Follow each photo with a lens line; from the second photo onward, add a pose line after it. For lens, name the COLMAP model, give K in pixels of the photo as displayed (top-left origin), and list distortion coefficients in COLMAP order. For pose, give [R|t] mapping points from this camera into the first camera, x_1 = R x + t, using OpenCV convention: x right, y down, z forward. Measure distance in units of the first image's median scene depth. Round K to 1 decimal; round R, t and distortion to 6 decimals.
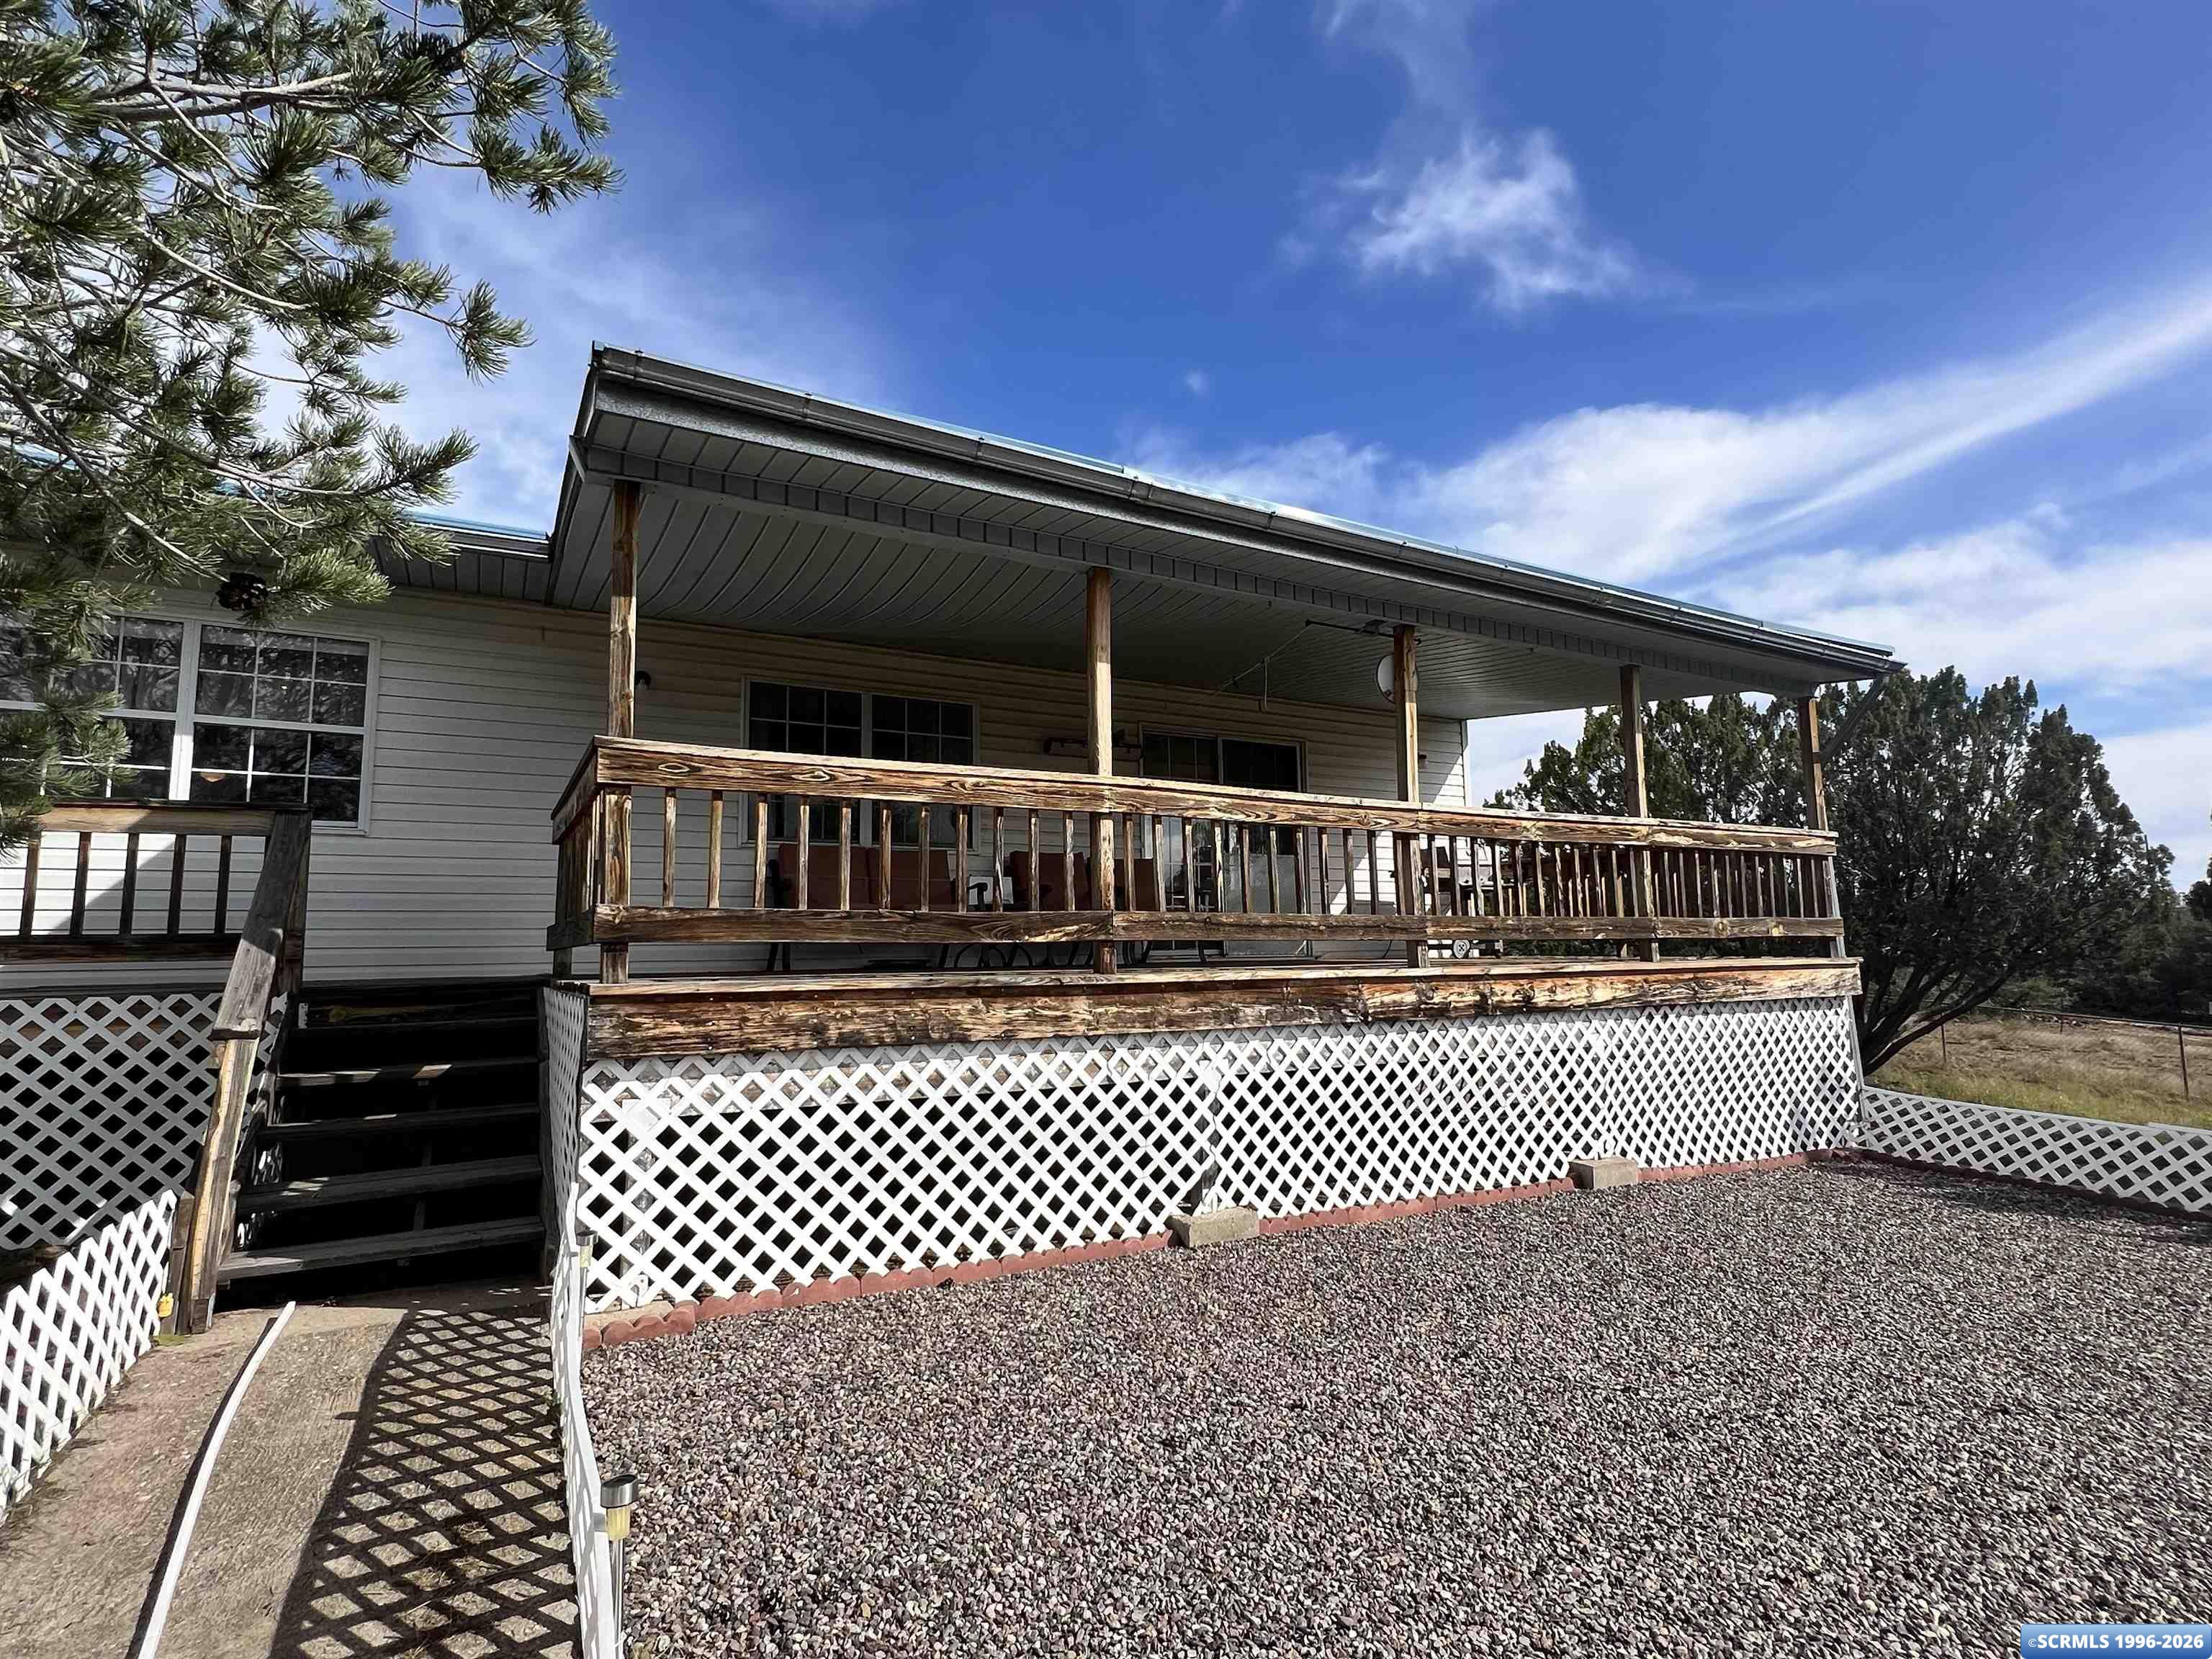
lens RADIAL K [[1101.0, 0, 1106.0], [0, 1101.0, 829.5], [0, 0, 1]] dist [-0.002570, 0.000931]
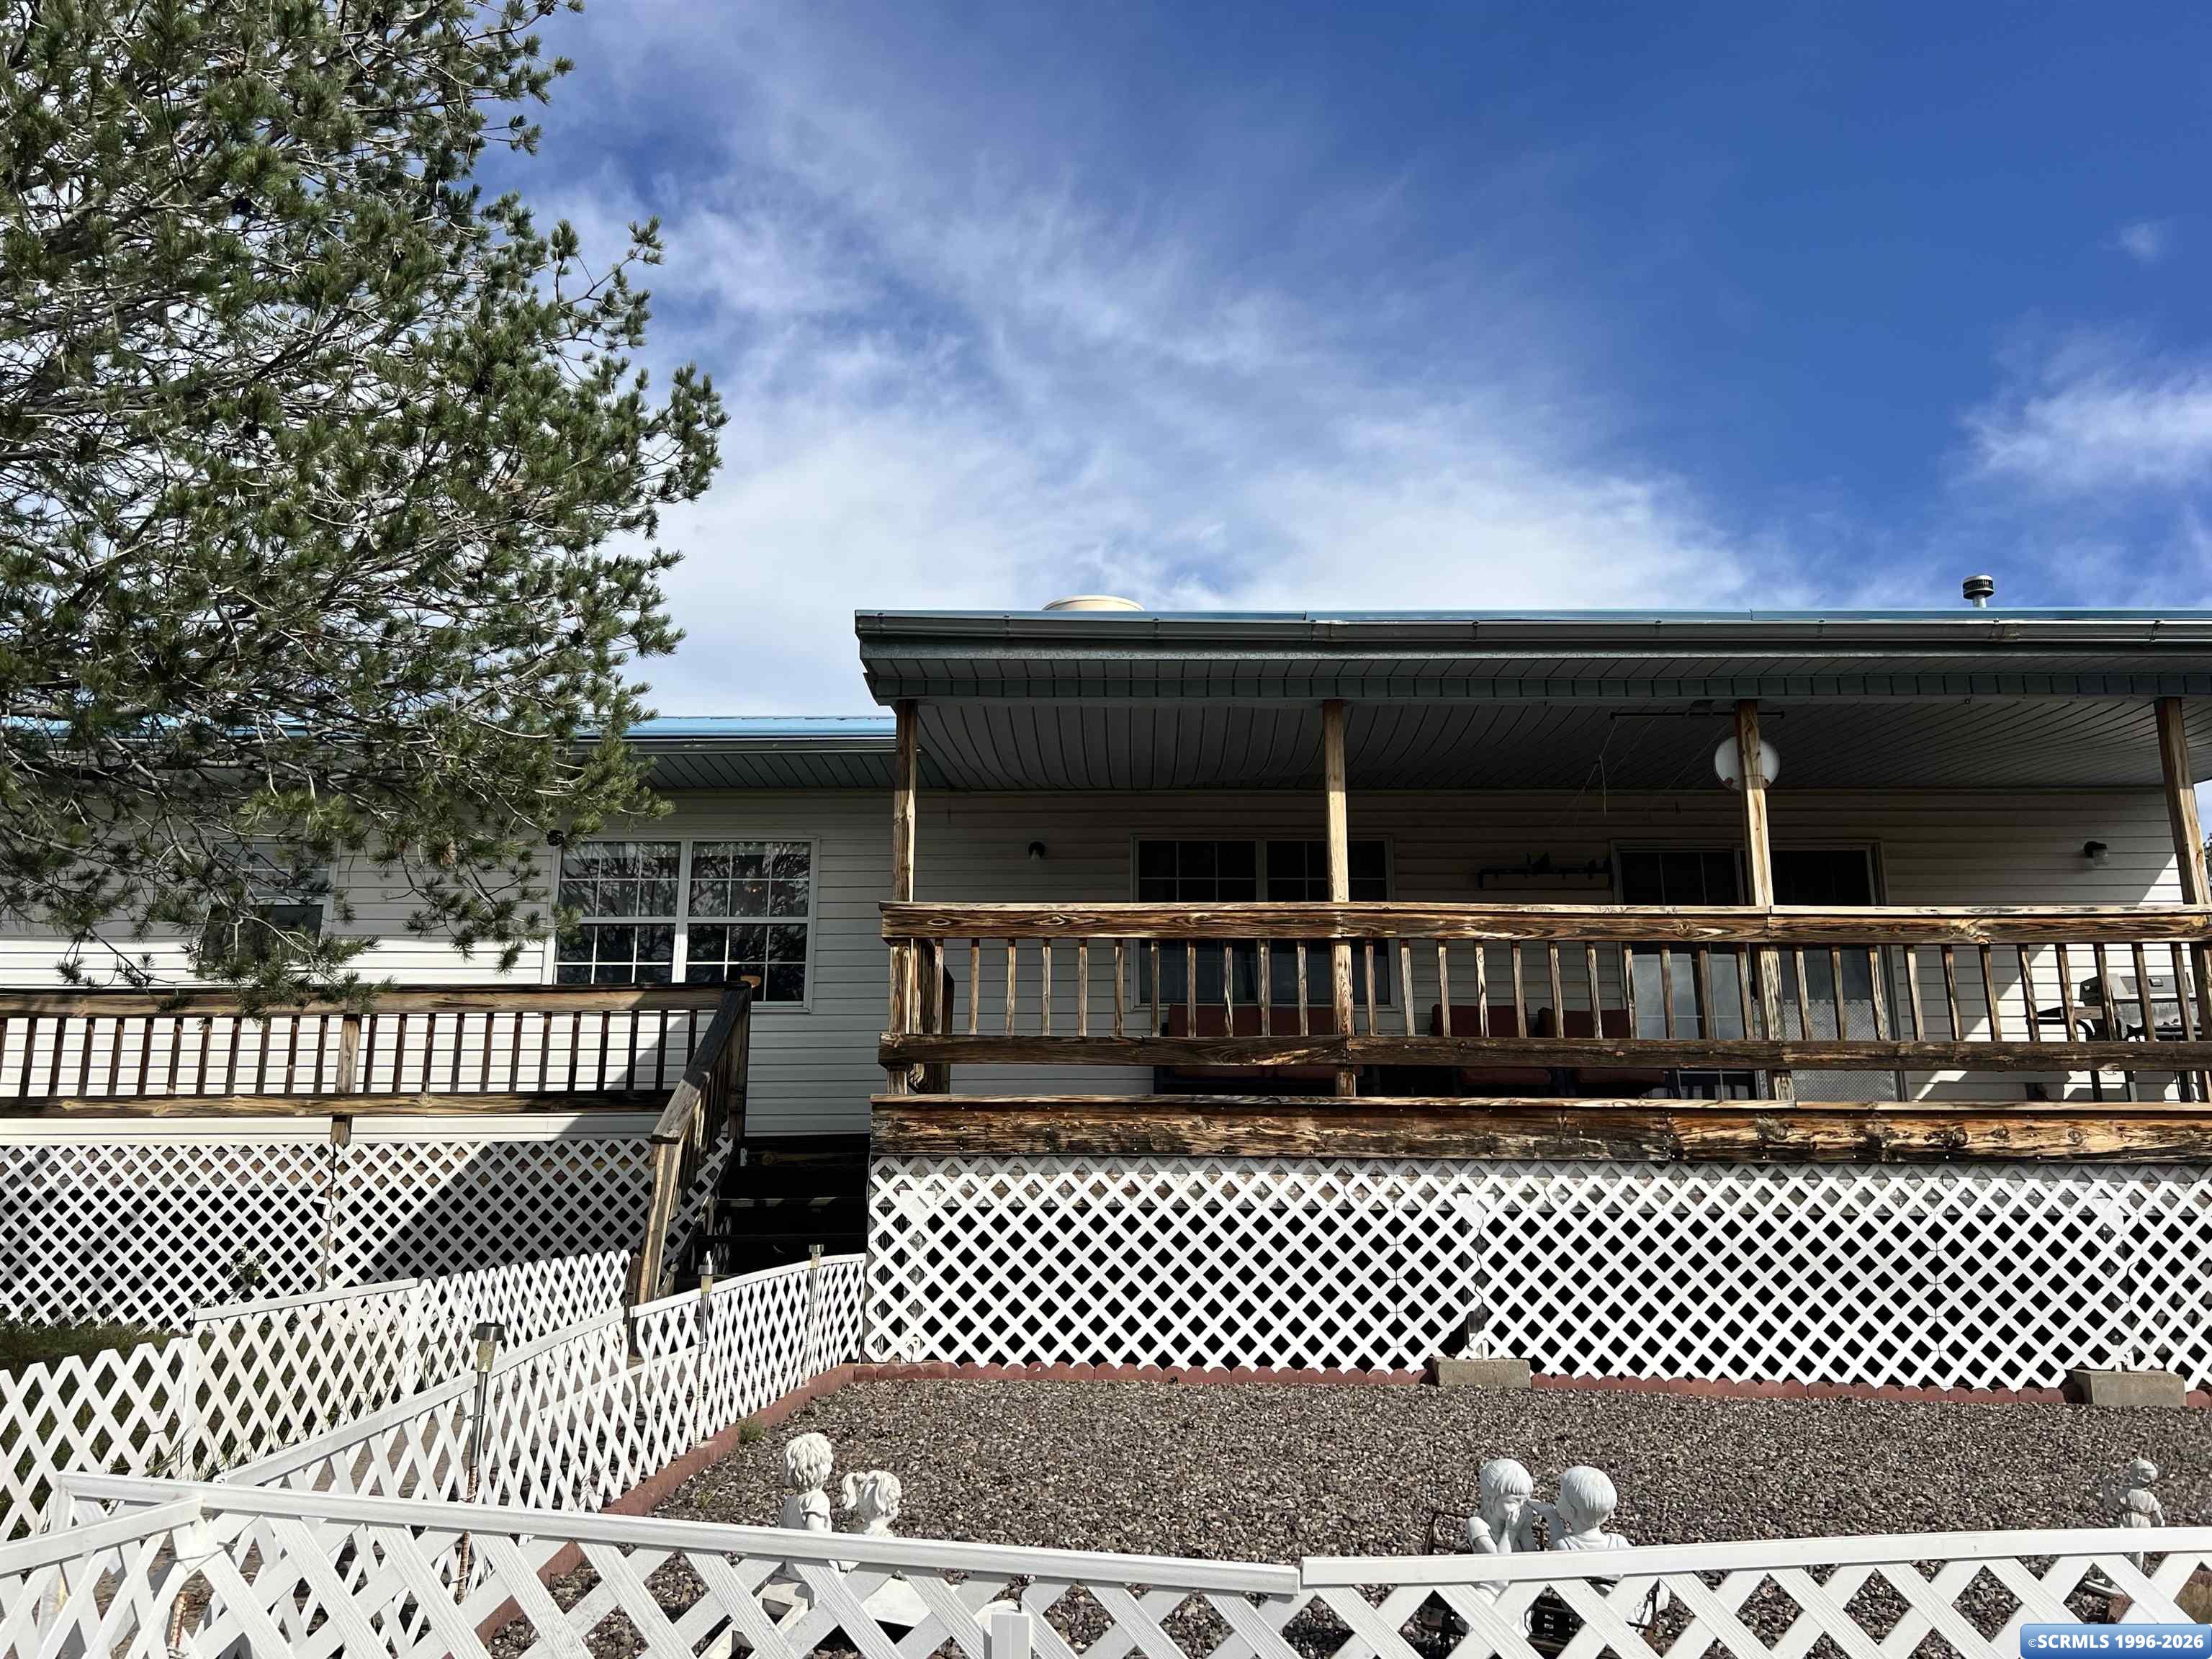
lens RADIAL K [[1665.6, 0, 1106.0], [0, 1665.6, 829.5], [0, 0, 1]] dist [0.112061, -0.168193]
pose [[0.867074, -0.104815, -0.487029, 0.583504], [0.042492, 0.989614, -0.137328, 0.089362], [0.496364, 0.098378, 0.862522, -0.450187]]
